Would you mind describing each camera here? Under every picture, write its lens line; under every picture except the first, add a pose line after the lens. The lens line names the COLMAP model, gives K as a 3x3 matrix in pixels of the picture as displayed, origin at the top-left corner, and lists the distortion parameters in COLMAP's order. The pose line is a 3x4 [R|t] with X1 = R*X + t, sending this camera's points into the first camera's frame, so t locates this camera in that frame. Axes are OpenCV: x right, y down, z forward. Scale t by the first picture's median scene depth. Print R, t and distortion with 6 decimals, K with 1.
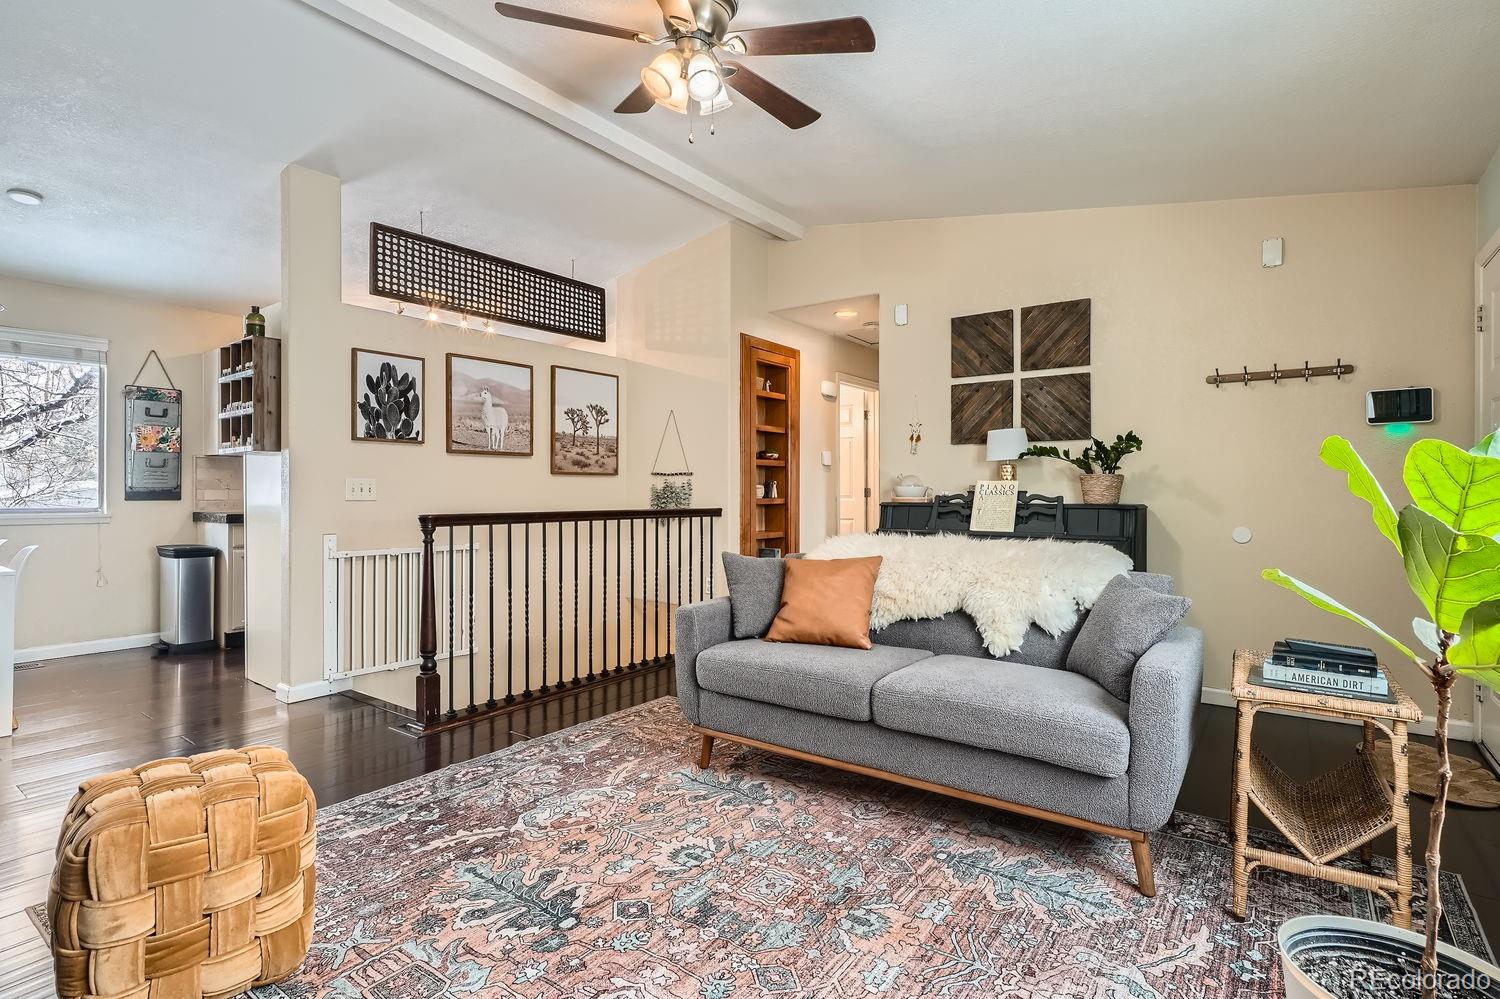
lens RADIAL K [[731.0, 0, 754.0], [0, 731.0, 488.4], [0, 0, 1]] dist [-0.004651, 0.001122]
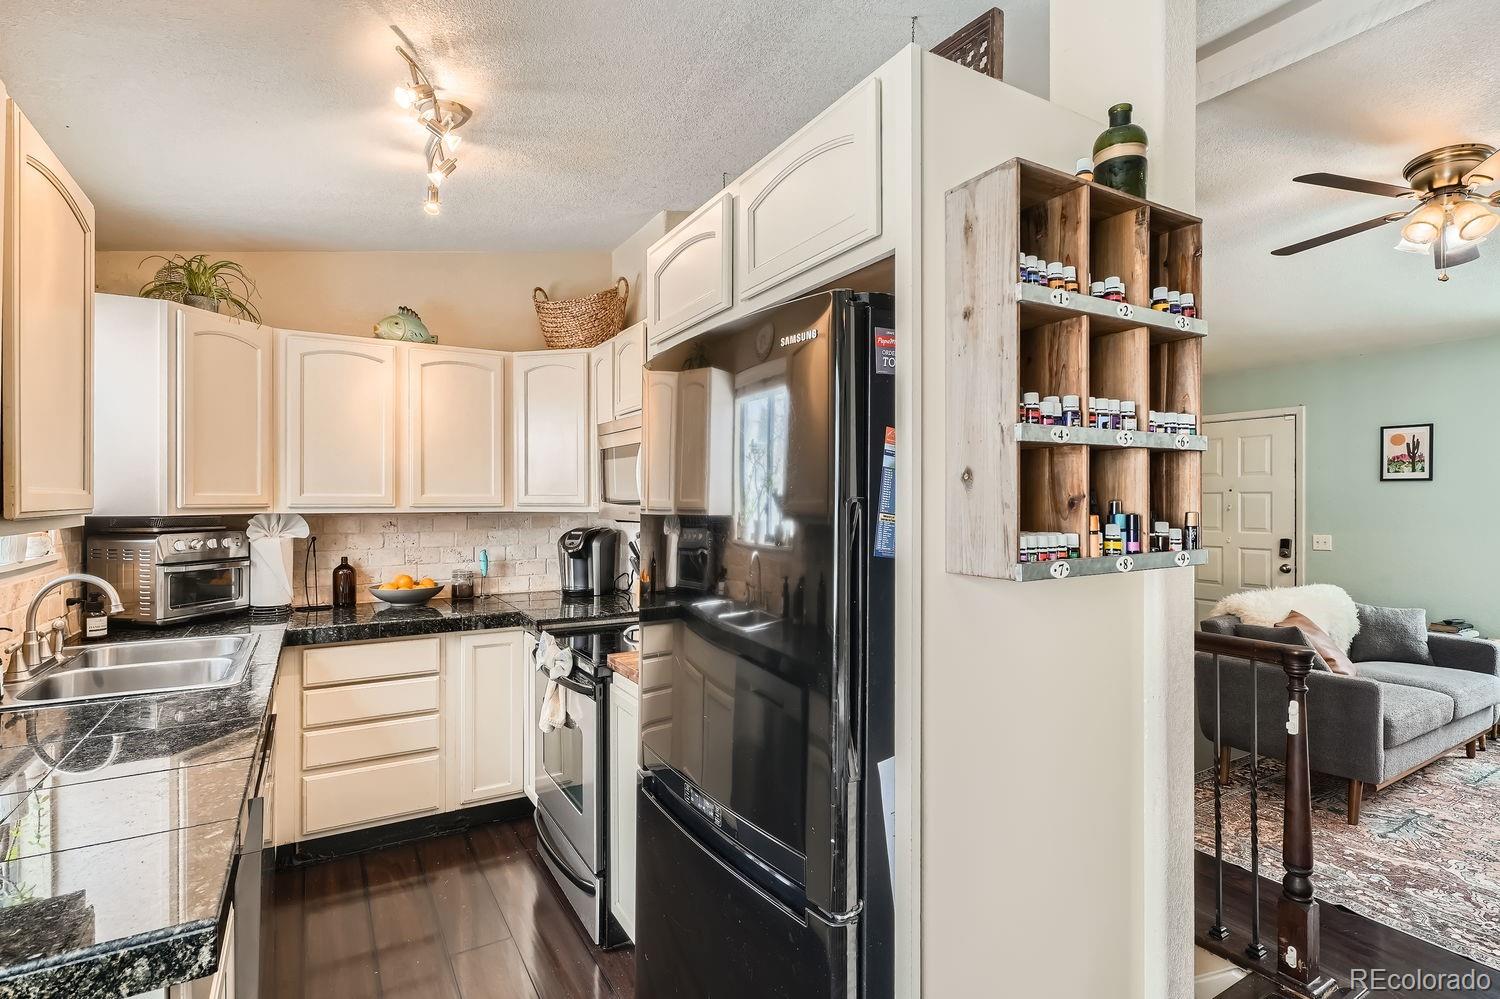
lens RADIAL K [[731.0, 0, 735.4], [0, 731.0, 489.7], [0, 0, 1]] dist [-0.004651, 0.001122]
pose [[0.395933, 0.005405, 0.918263, -1.711047], [-0.001059, 0.999985, -0.005430, -0.139415], [-0.918279, 0.001177, 0.395933, 1.666821]]
